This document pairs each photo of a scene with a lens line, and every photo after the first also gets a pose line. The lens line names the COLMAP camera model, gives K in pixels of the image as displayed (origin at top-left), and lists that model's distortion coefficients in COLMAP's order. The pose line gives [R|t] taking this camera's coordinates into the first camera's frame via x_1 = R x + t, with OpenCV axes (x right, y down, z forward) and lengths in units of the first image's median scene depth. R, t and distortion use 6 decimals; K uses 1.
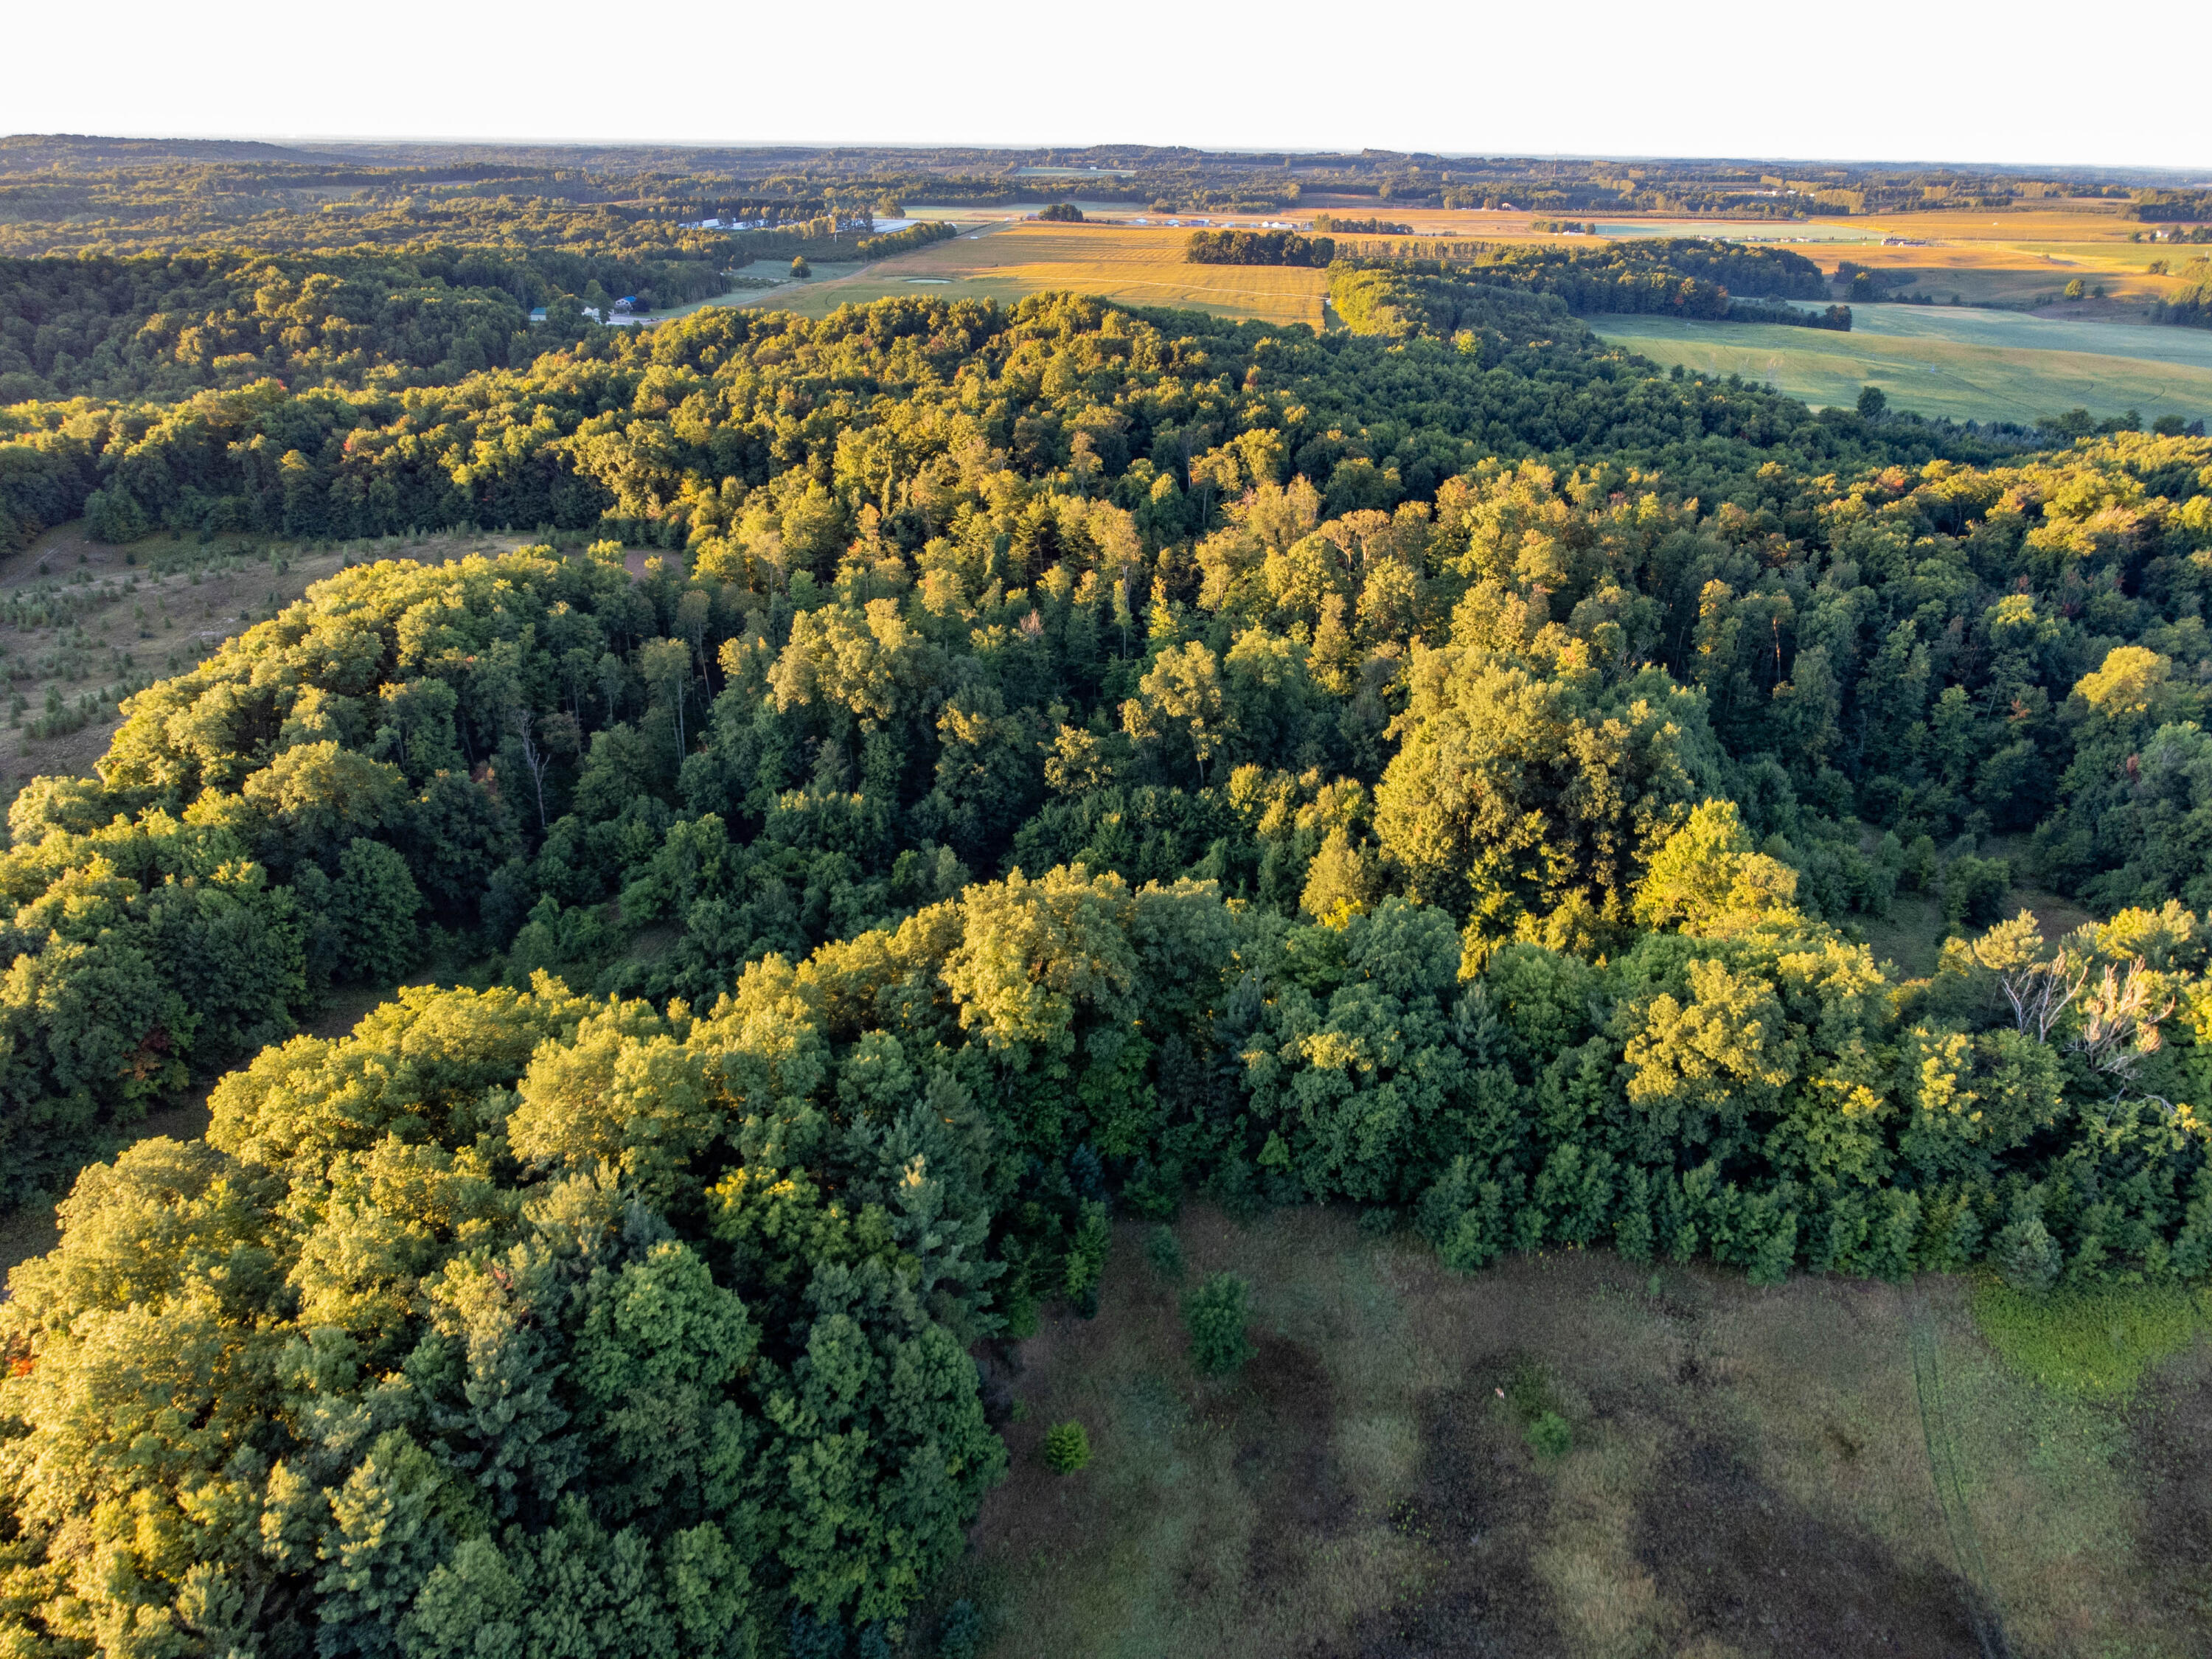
lens RADIAL K [[1807.2, 0, 1117.6], [0, 1807.2, 802.9], [0, 0, 1]] dist [0.003460, 0.012195]
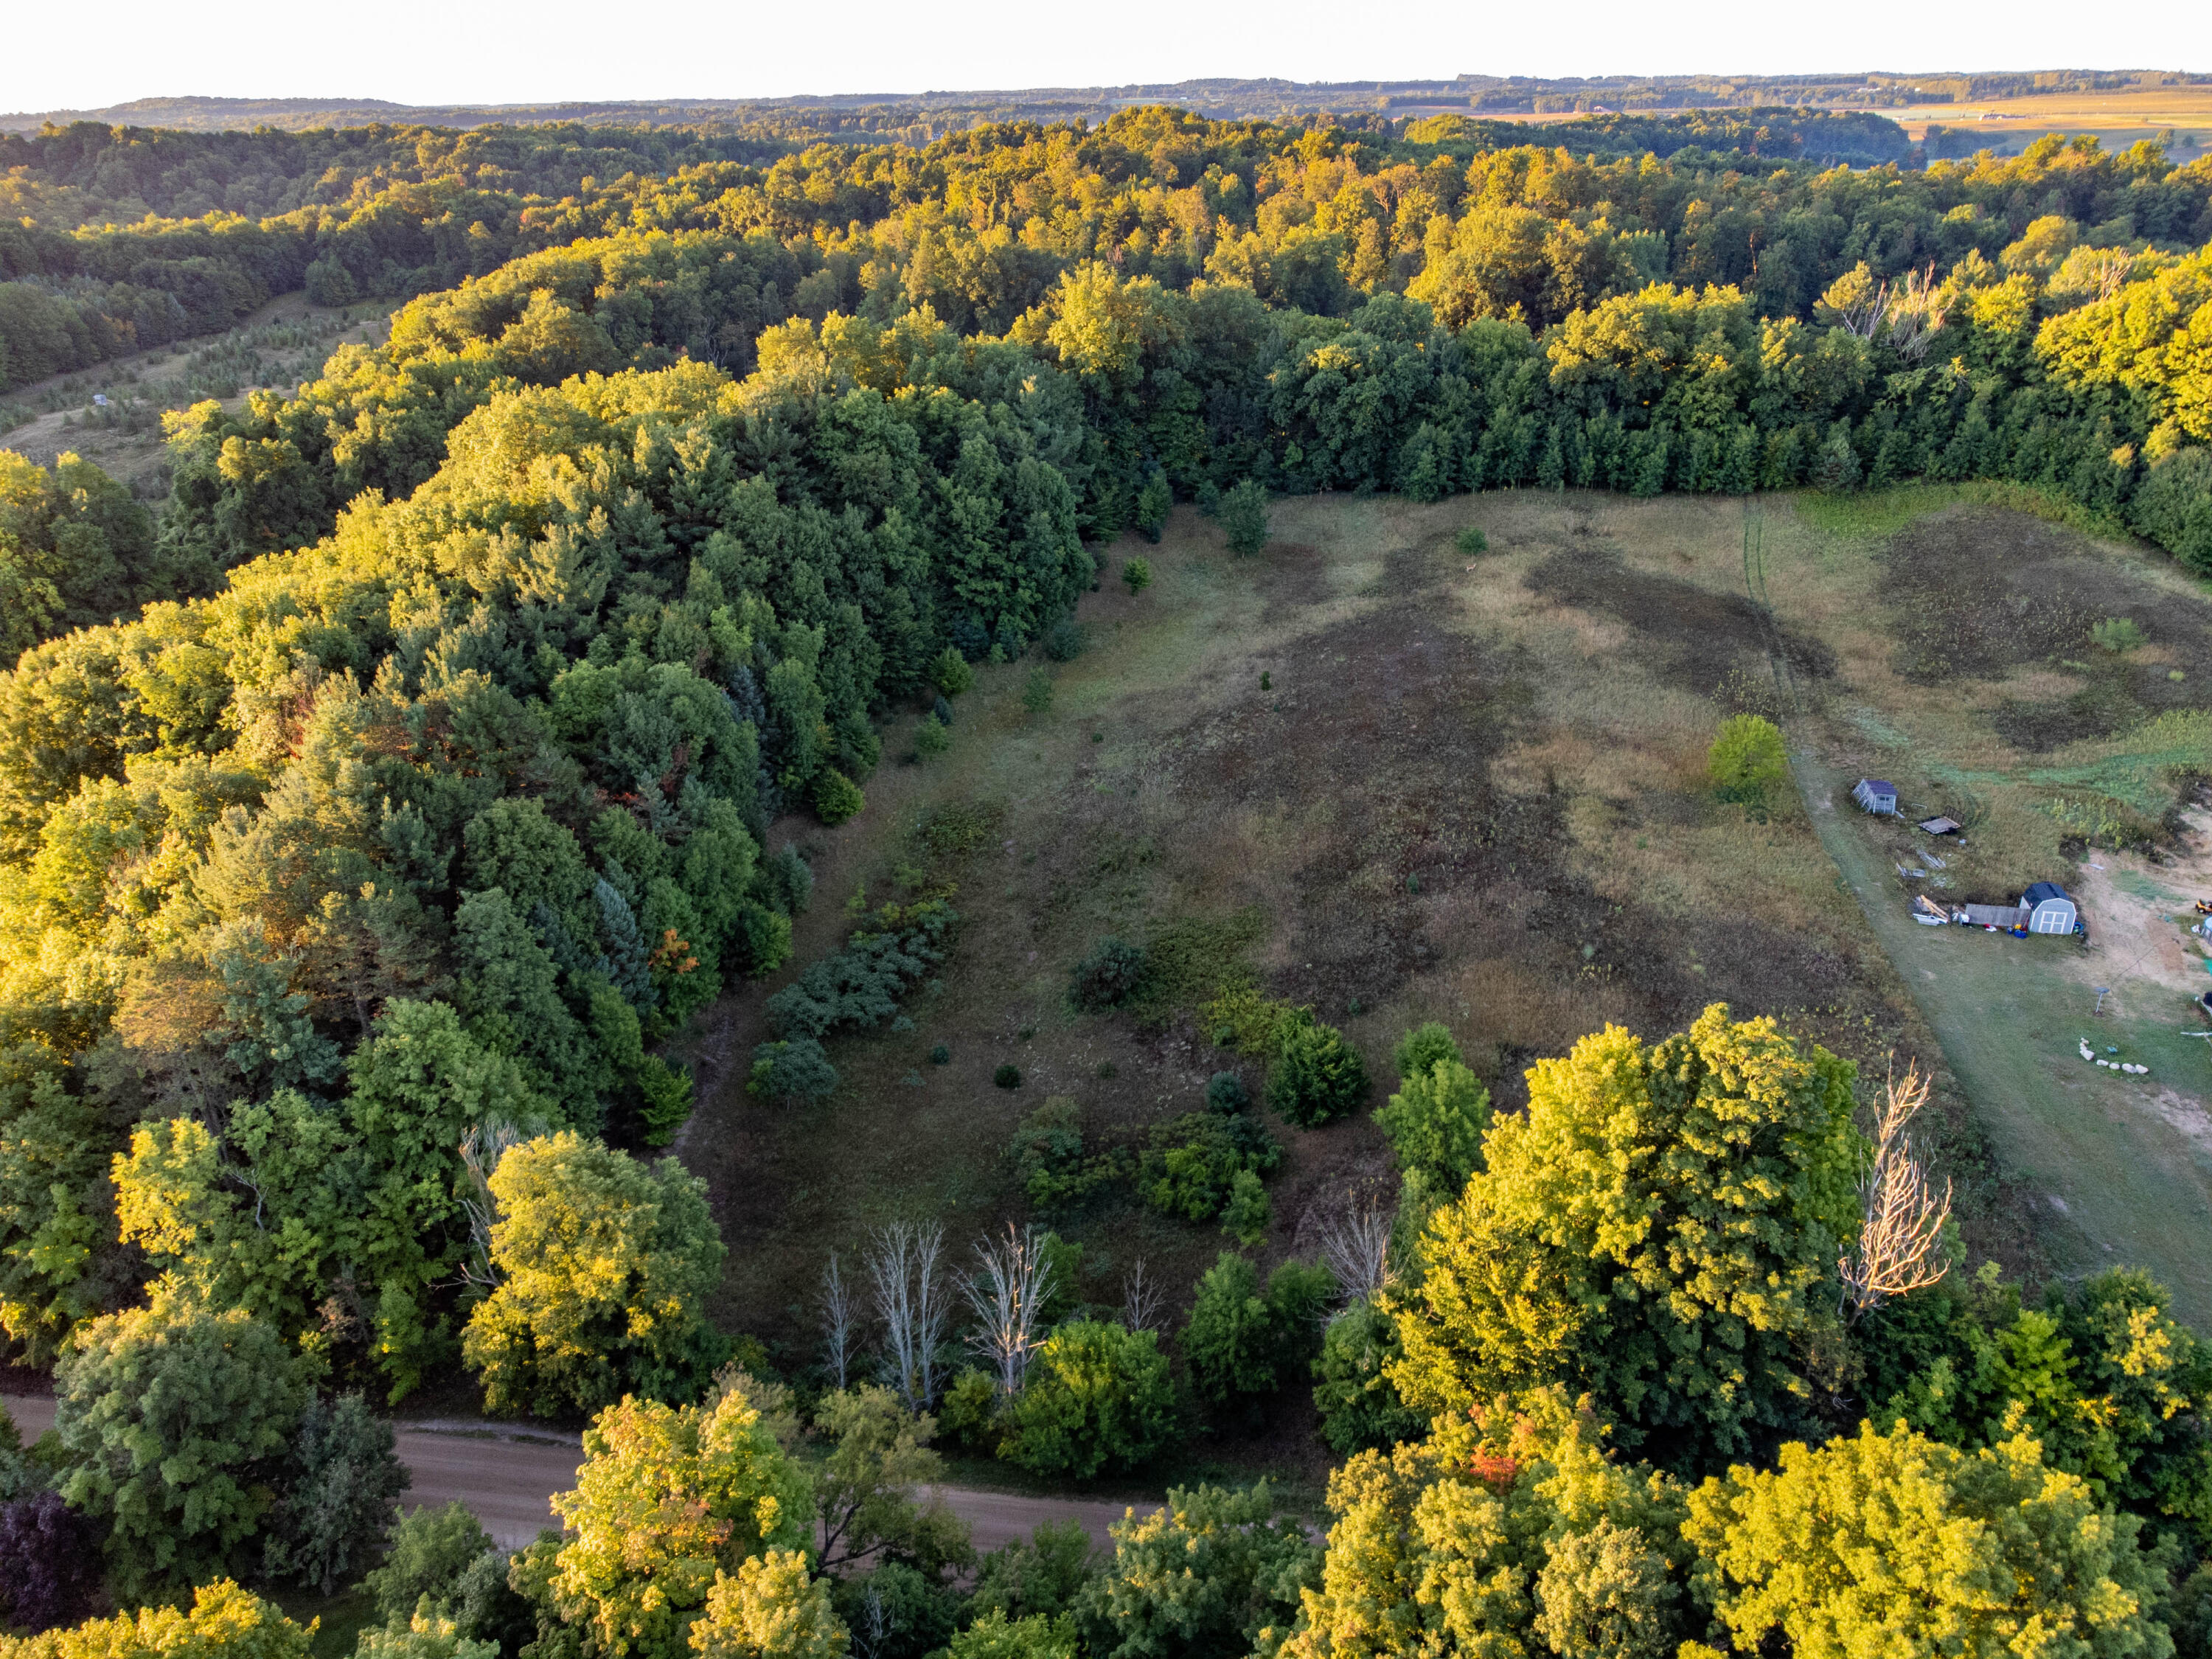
lens RADIAL K [[1802.0, 0, 1106.0], [0, 1802.0, 829.5], [0, 0, 1]] dist [0.000706, 0.023733]
pose [[0.997972, -0.012277, -0.062460, 0.009582], [0.014624, 0.999199, 0.037258, 0.142550], [0.061953, -0.038096, 0.997352, -0.125142]]
